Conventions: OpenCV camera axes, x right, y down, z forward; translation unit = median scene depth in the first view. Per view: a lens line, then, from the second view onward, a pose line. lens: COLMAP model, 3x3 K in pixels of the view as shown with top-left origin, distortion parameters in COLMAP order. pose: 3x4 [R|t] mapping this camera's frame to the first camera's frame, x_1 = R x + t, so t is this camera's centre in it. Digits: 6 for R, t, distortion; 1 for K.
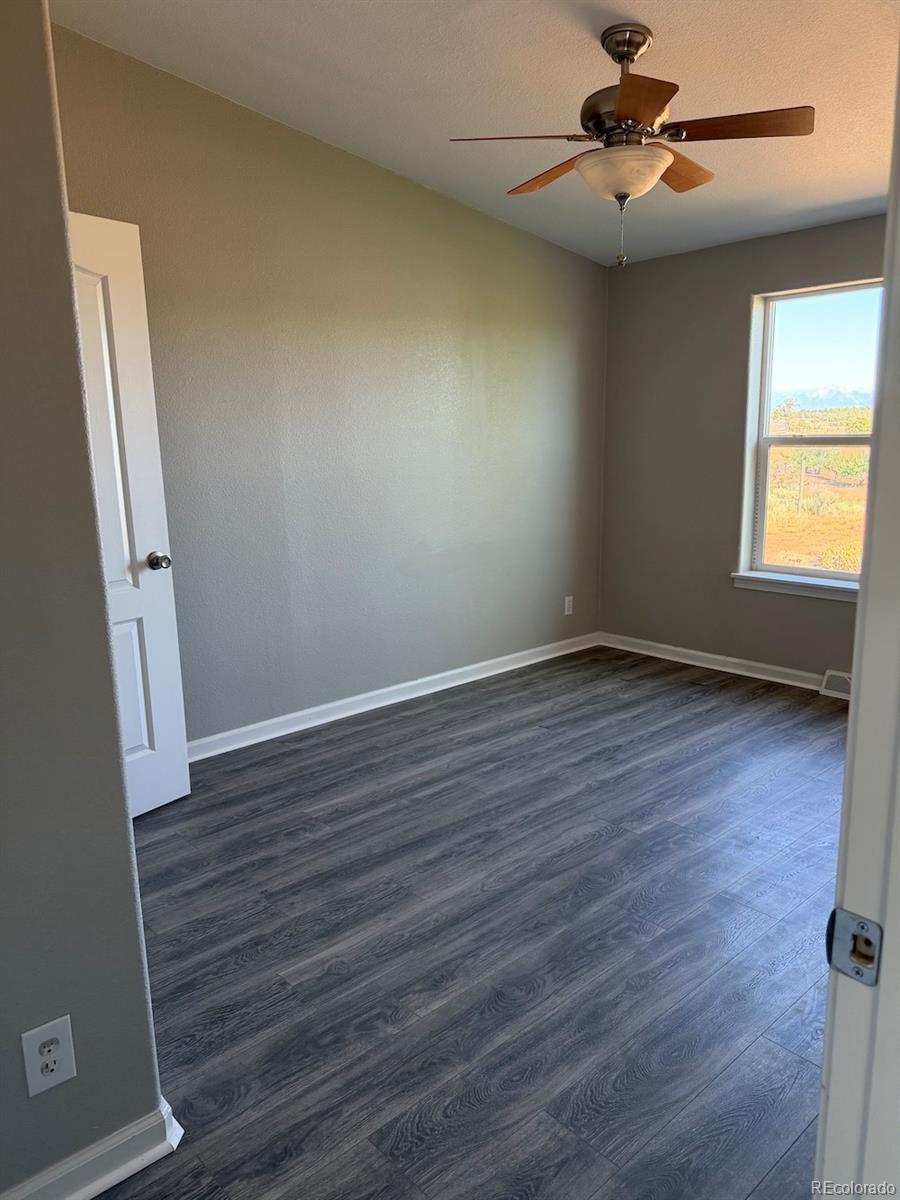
lens RADIAL K [[848.2, 0, 445.0], [0, 848.2, 590.4], [0, 0, 1]] dist [0.015874, -0.003524]
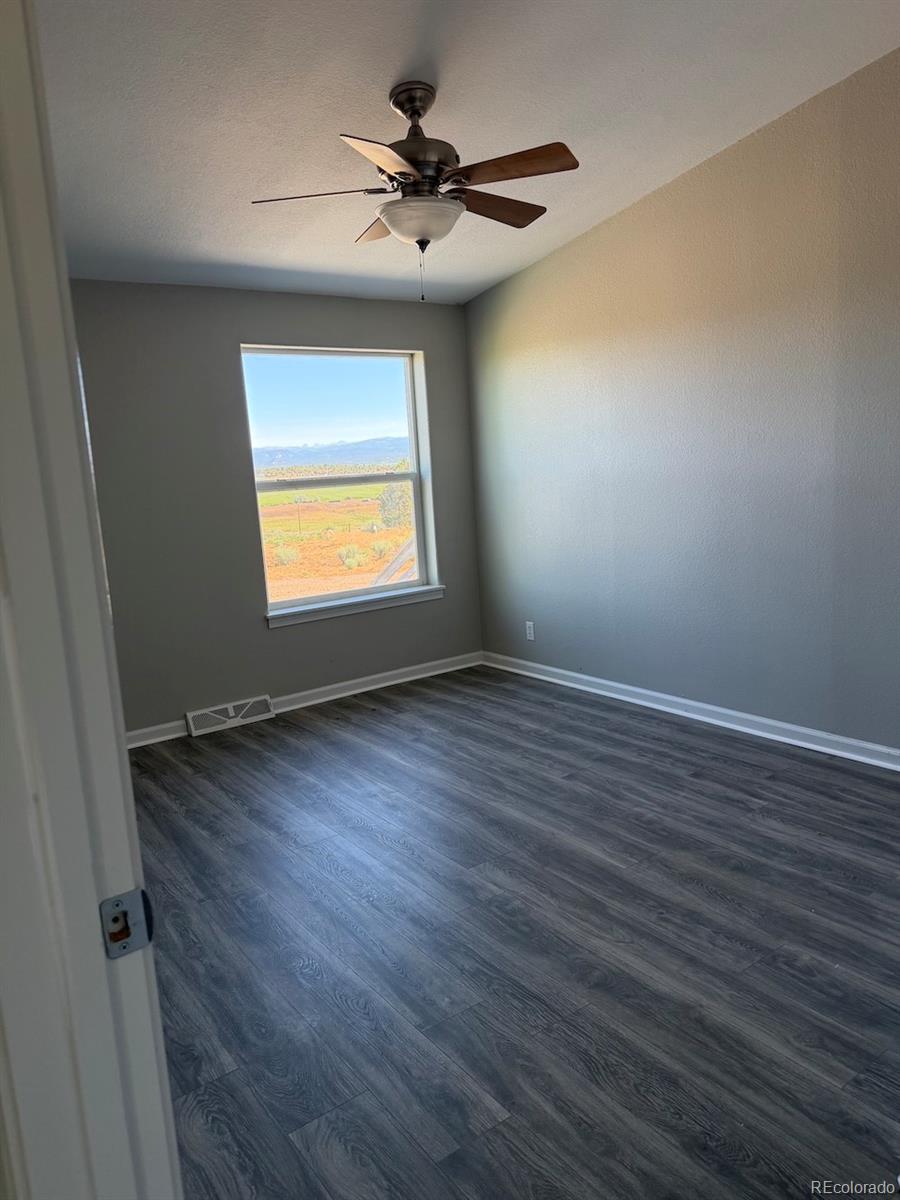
lens RADIAL K [[848.2, 0, 439.6], [0, 848.2, 611.9], [0, 0, 1]] dist [0.015874, -0.003524]
pose [[0.127825, -0.171670, 0.976827, -0.794949], [0.241614, 0.960623, 0.137206, -0.145585], [-0.961917, 0.218477, 0.164269, 0.795723]]
